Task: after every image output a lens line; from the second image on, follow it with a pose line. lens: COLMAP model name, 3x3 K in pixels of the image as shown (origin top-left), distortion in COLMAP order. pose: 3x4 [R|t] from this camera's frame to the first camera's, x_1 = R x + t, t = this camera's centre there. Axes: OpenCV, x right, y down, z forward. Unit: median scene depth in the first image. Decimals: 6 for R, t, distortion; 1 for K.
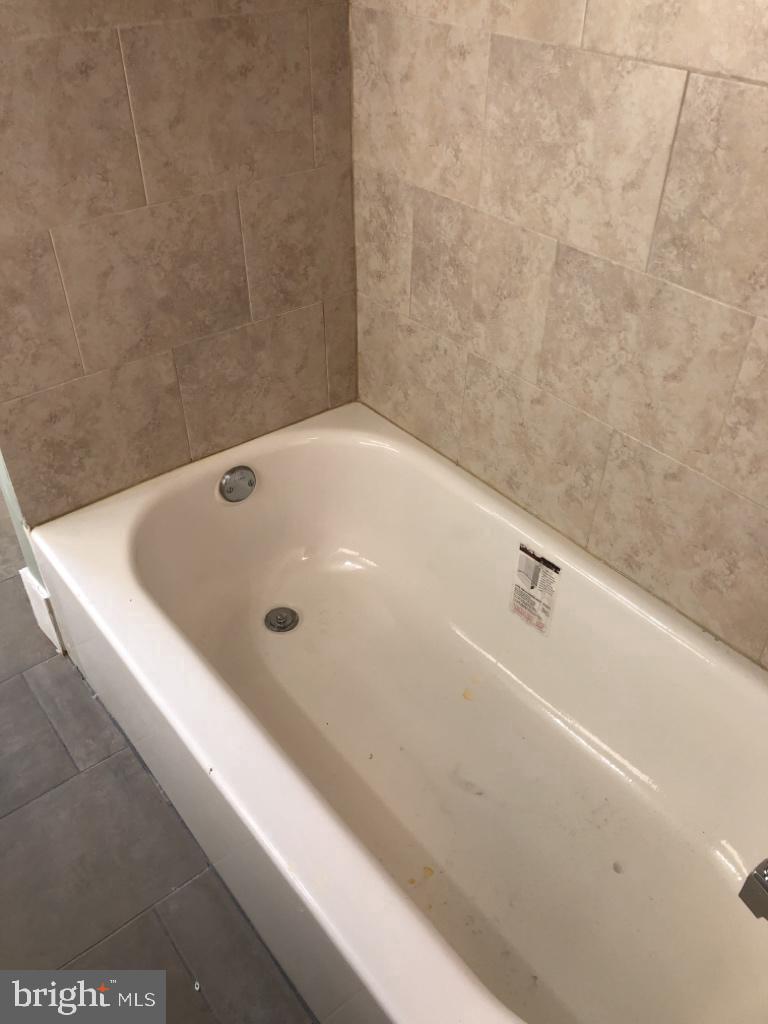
lens RADIAL K [[854.9, 0, 381.4], [0, 854.9, 508.2], [0, 0, 1]] dist [0.018496, -0.008843]
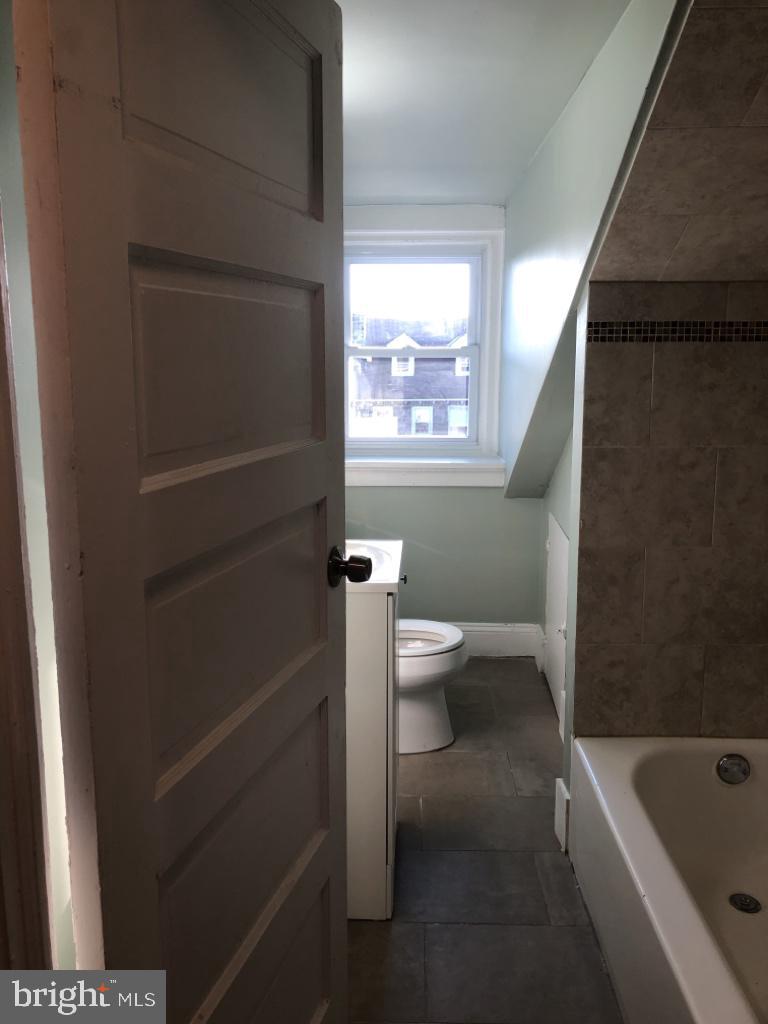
lens RADIAL K [[854.9, 0, 386.2], [0, 854.9, 510.0], [0, 0, 1]] dist [0.018496, -0.008843]
pose [[0.769889, 0.109959, -0.628633, 0.217559], [-0.389992, 0.860778, -0.327059, 0.293718], [0.505150, 0.496962, 0.705586, -0.383073]]
